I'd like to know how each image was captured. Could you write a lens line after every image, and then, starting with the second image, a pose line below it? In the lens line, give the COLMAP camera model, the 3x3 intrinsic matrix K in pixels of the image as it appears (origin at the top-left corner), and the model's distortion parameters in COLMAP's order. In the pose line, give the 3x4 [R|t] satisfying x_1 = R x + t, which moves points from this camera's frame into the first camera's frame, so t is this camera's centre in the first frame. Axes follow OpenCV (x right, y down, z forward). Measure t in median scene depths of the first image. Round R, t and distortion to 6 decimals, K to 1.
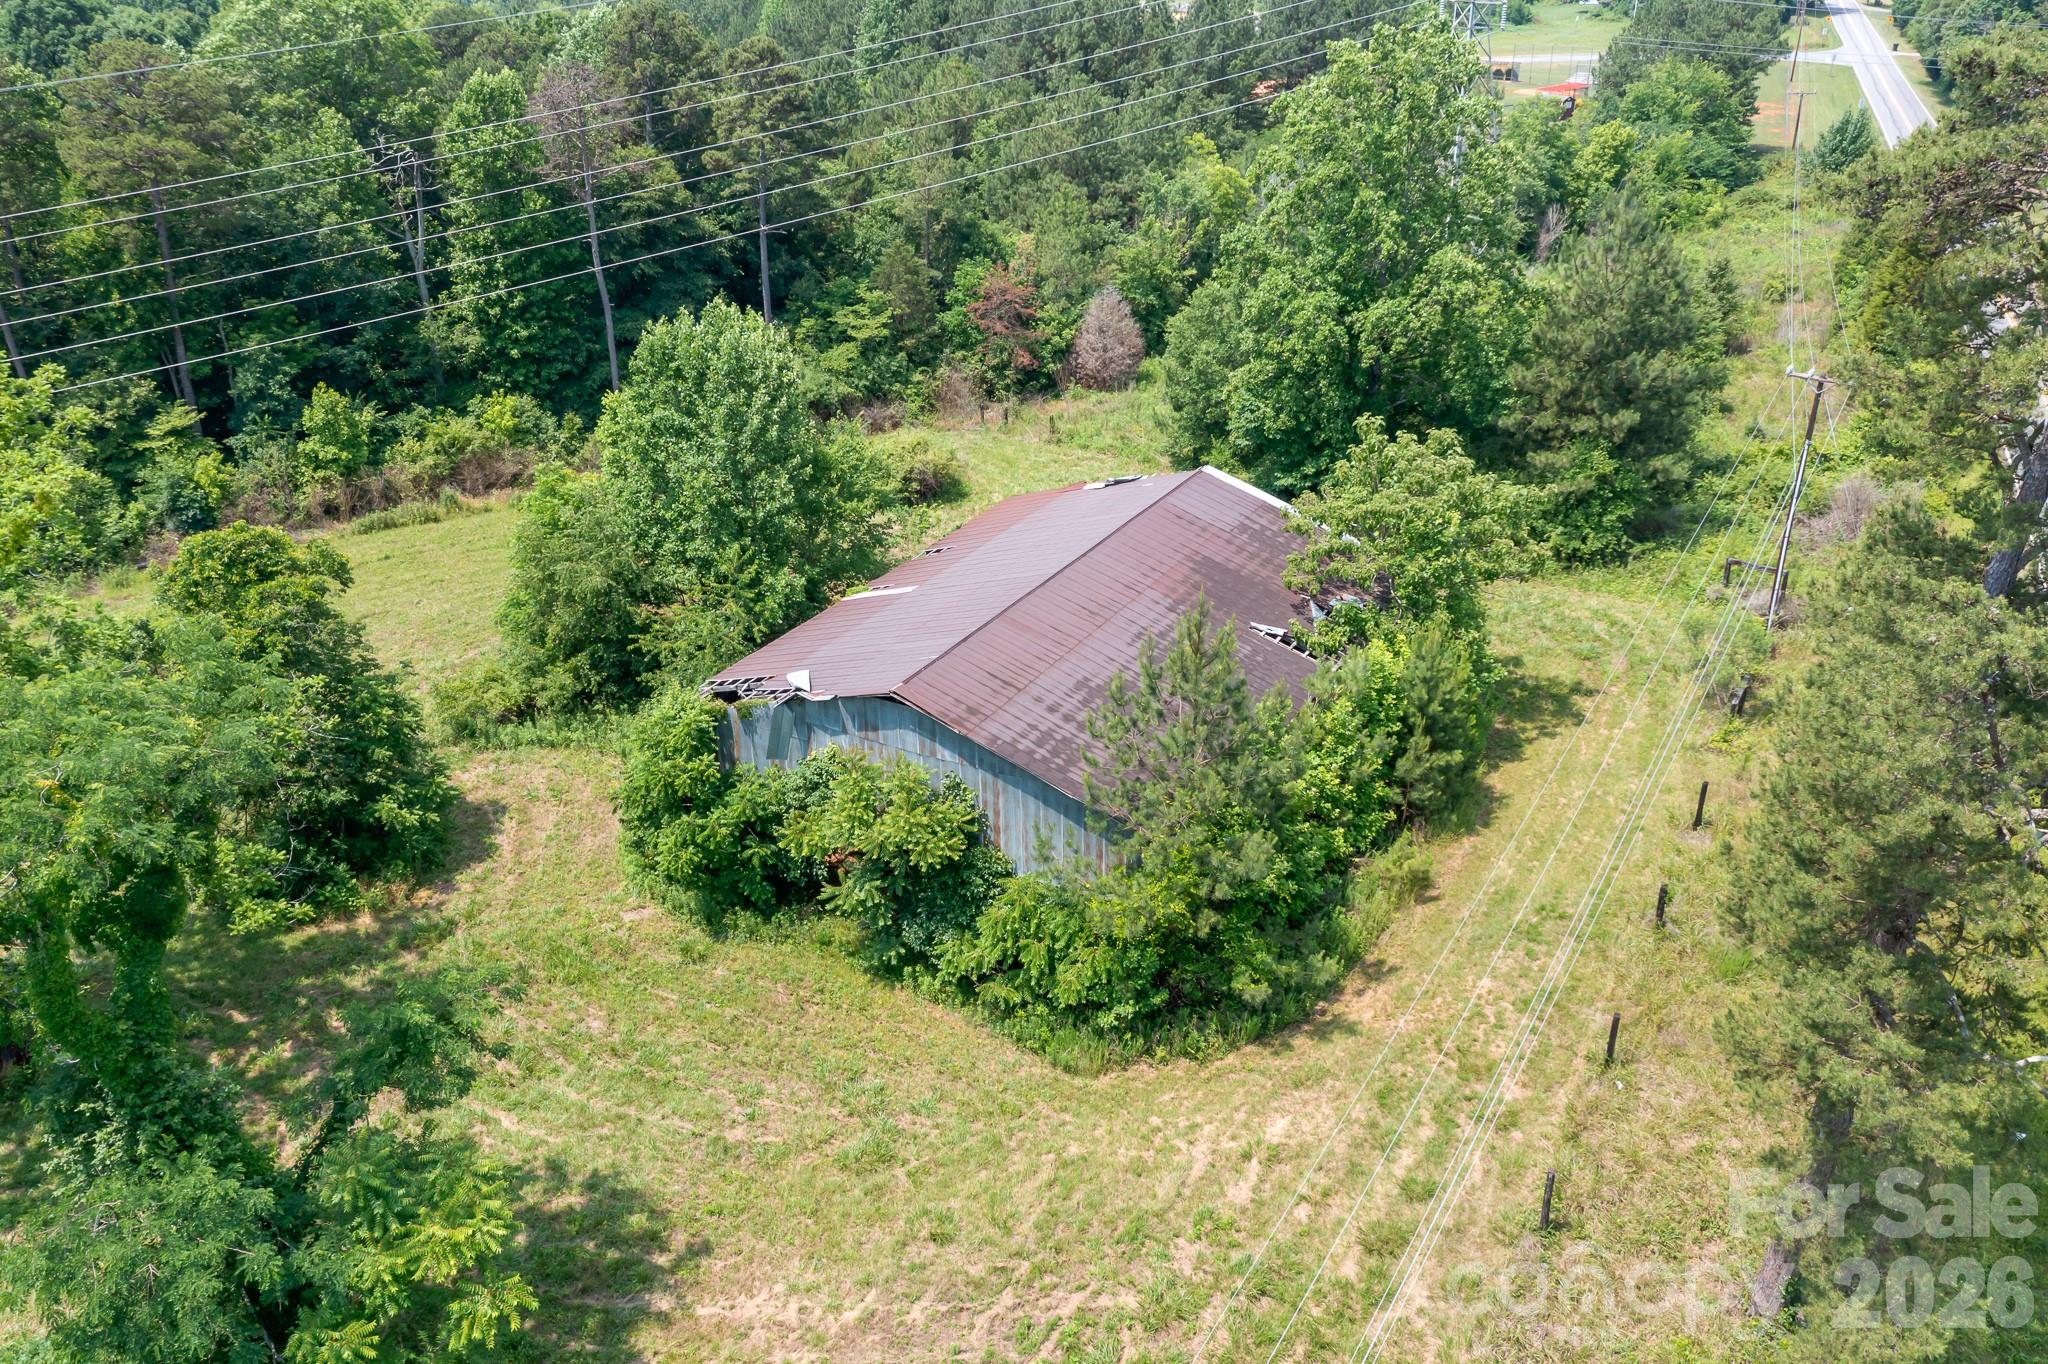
lens RADIAL K [[1614.0, 0, 1024.0], [0, 1614.0, 682.0], [0, 0, 1]] dist [-0.020309, 0.008647]
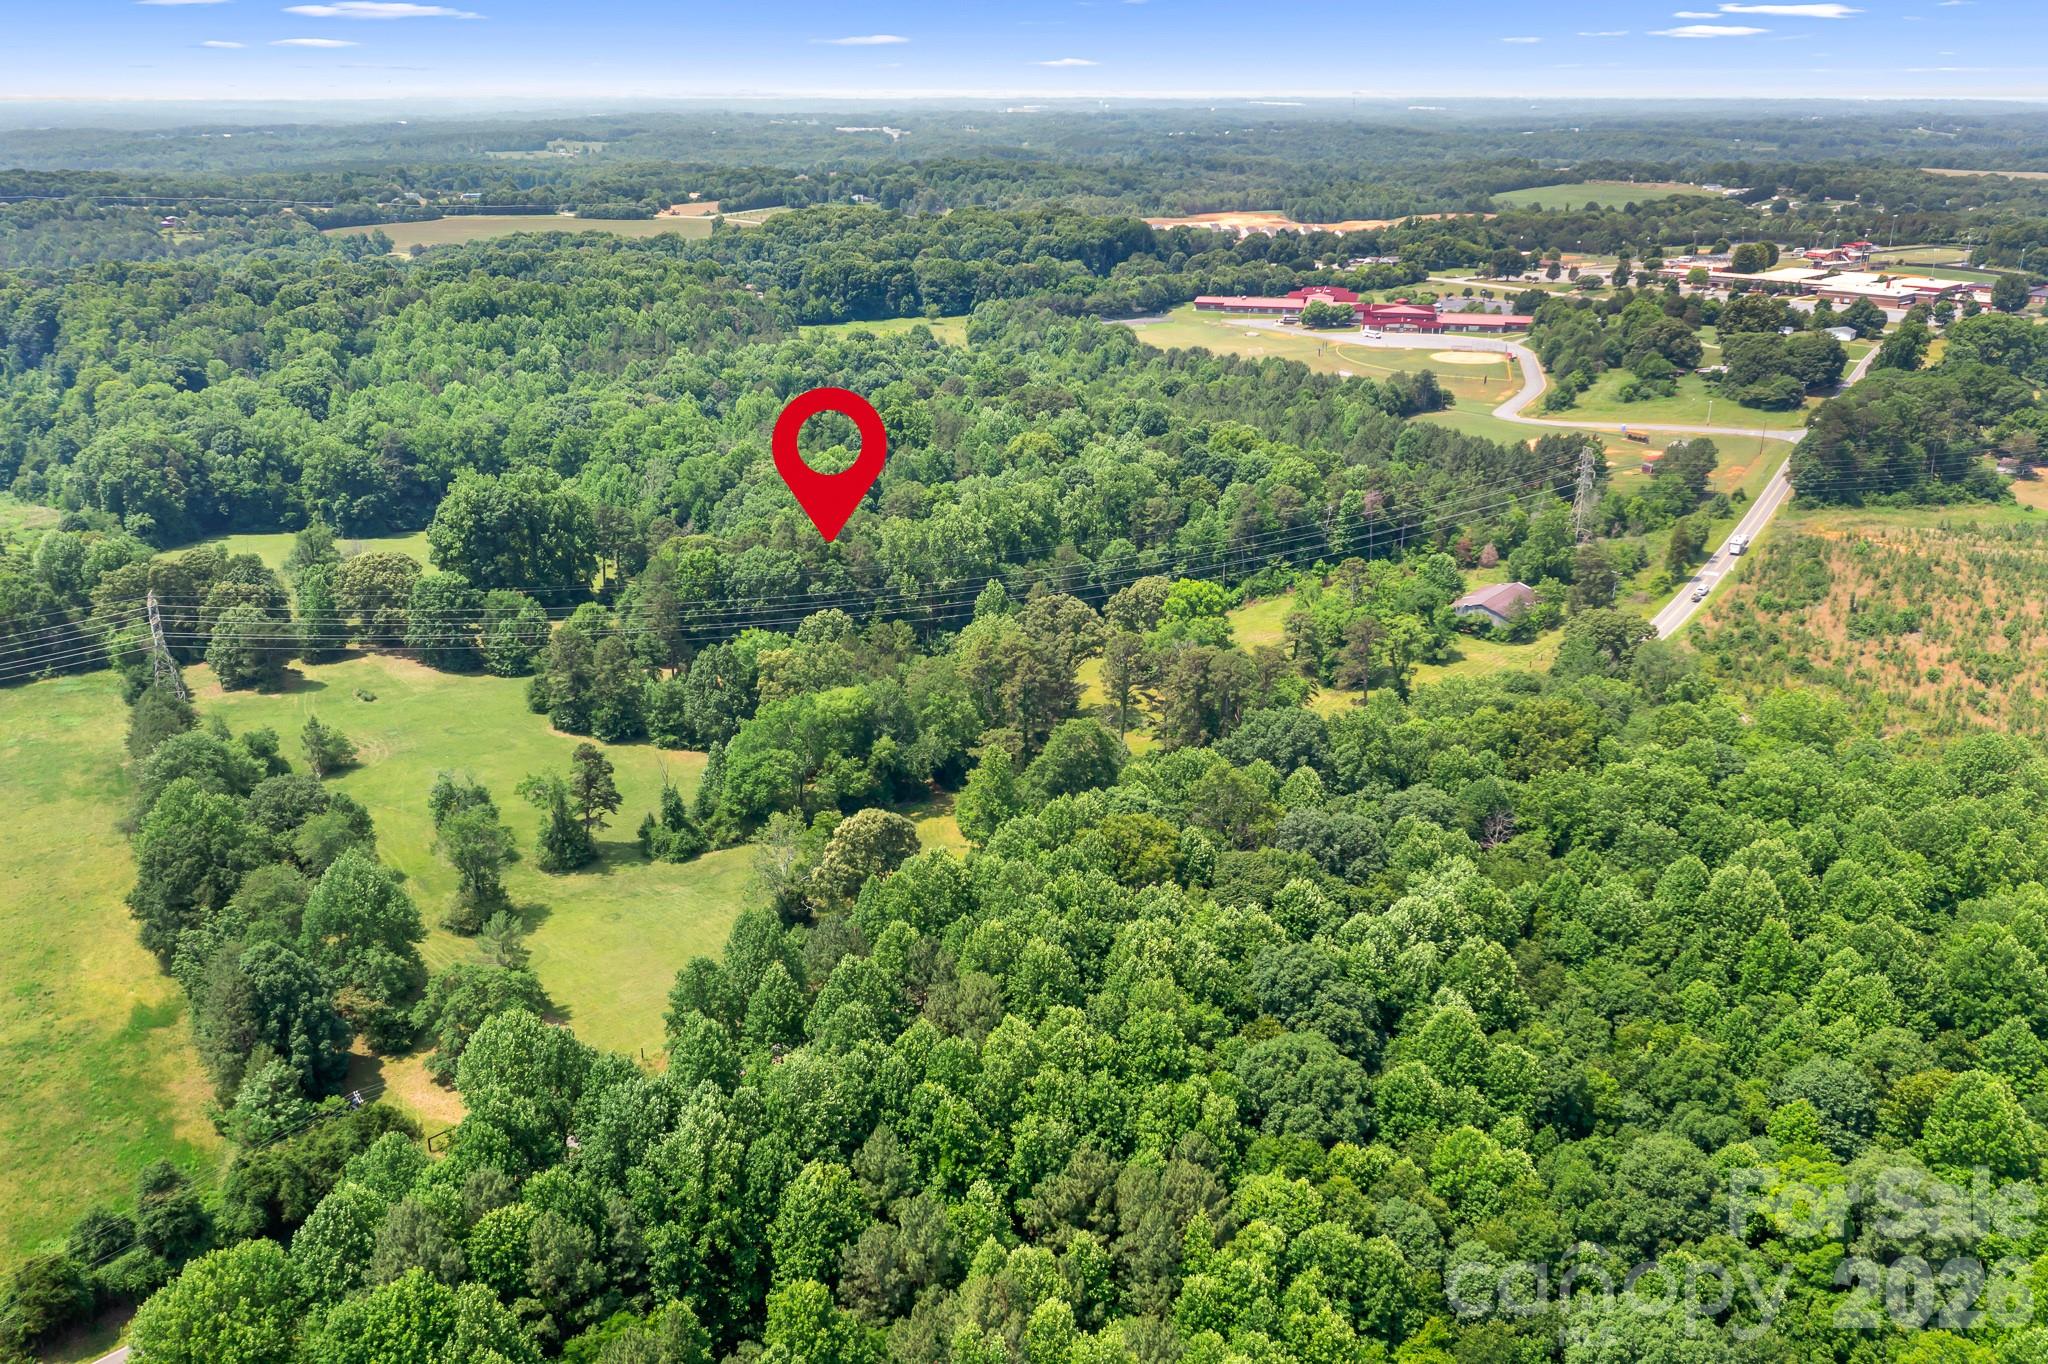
lens RADIAL K [[1614.0, 0, 1024.0], [0, 1614.0, 682.0], [0, 0, 1]] dist [-0.020309, 0.008647]
pose [[0.986824, 0.060715, -0.149973, -0.861156], [-0.075026, 0.992958, -0.091682, 1.017599], [0.143351, 0.101726, 0.984430, -5.657739]]
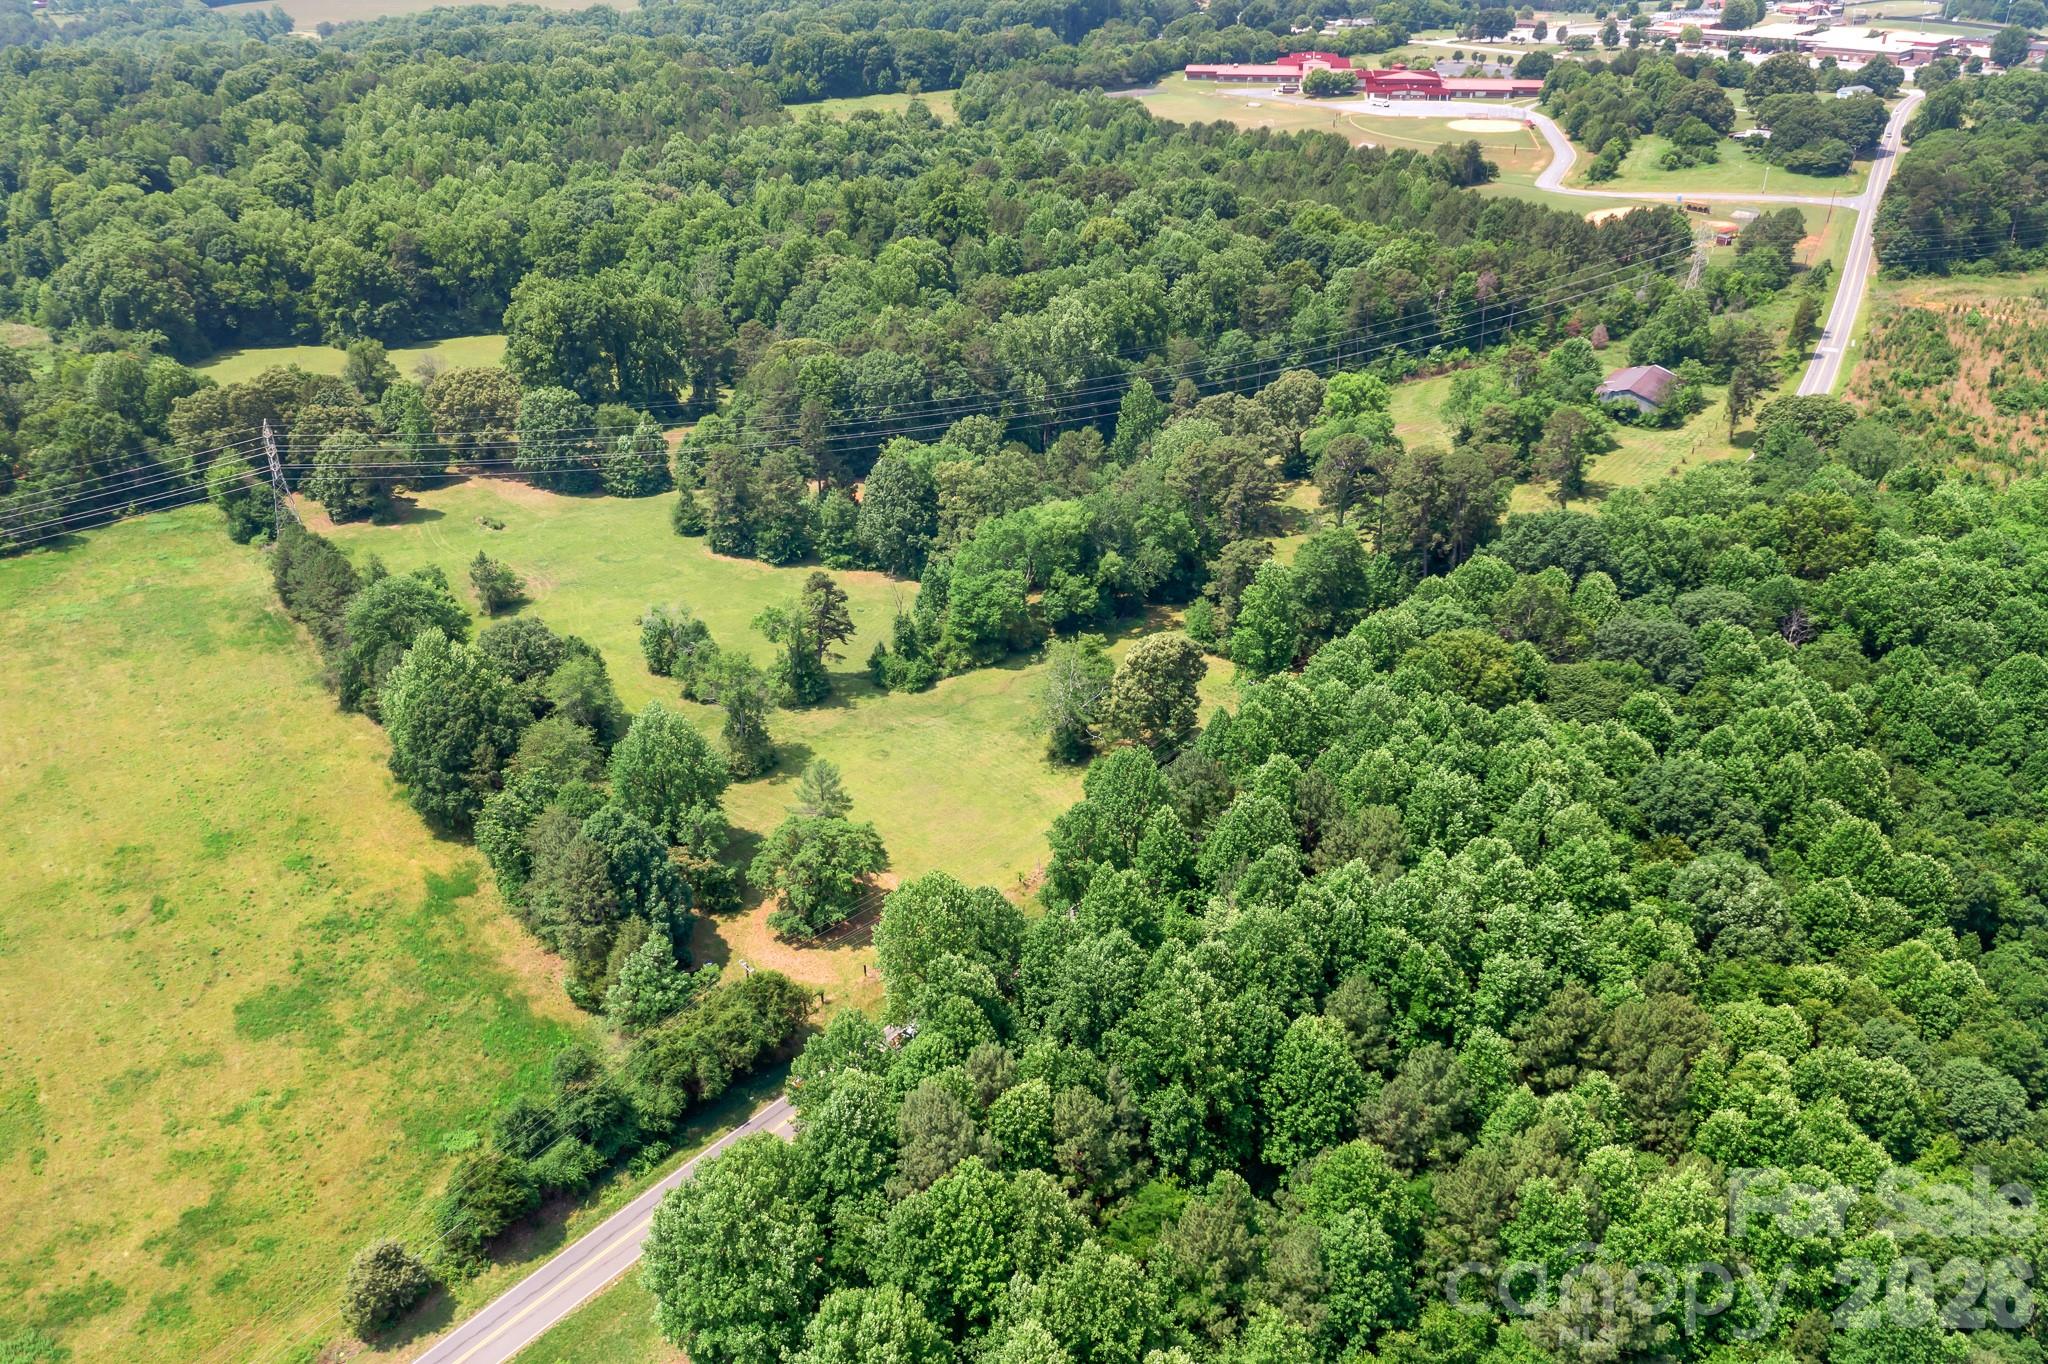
lens RADIAL K [[1594.8, 0, 1024.0], [0, 1594.8, 682.0], [0, 0, 1]] dist [-0.013161, 0.002054]
pose [[0.995721, 0.039888, -0.083364, -1.817951], [-0.036696, 0.998546, 0.039484, 0.970813], [0.084817, -0.036256, 0.995737, -5.555390]]
